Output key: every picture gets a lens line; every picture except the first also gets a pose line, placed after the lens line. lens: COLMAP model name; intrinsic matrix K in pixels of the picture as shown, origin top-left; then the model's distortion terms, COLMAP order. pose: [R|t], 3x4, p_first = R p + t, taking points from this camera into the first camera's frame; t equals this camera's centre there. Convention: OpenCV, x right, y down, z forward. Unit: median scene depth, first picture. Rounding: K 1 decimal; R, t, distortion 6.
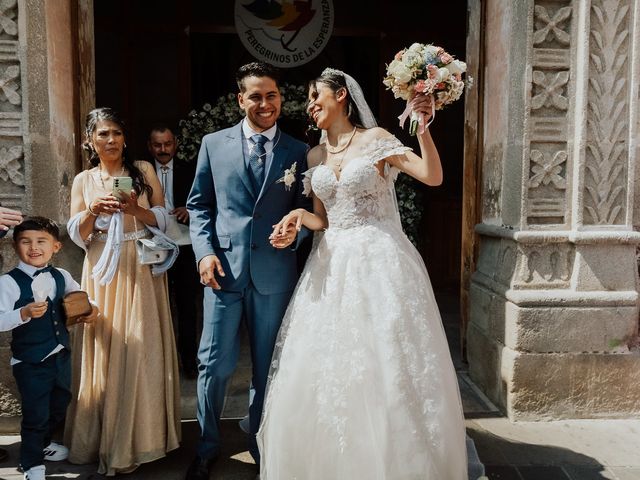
lens RADIAL K [[526.3, 0, 320.6], [0, 526.3, 235.0], [0, 0, 1]] dist [0.009221, -0.021158]
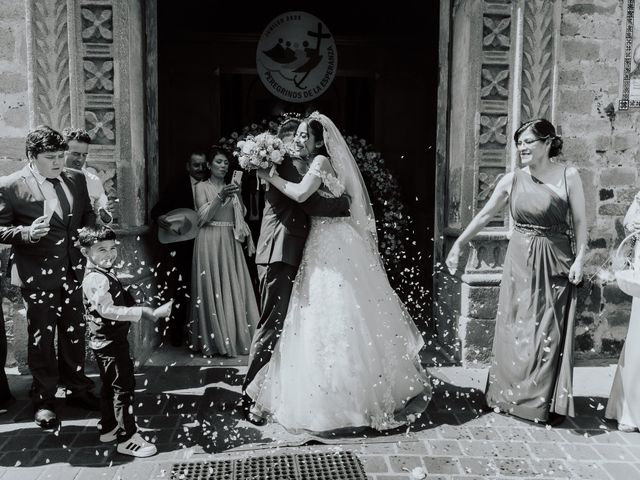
lens RADIAL K [[526.3, 0, 319.8], [0, 526.3, 244.7], [0, 0, 1]] dist [0.009221, -0.021158]
pose [[0.999974, 0.004632, -0.005519, -0.011905], [-0.004681, 0.999949, -0.008896, 0.040949], [0.005478, 0.008921, 0.999945, -0.383986]]
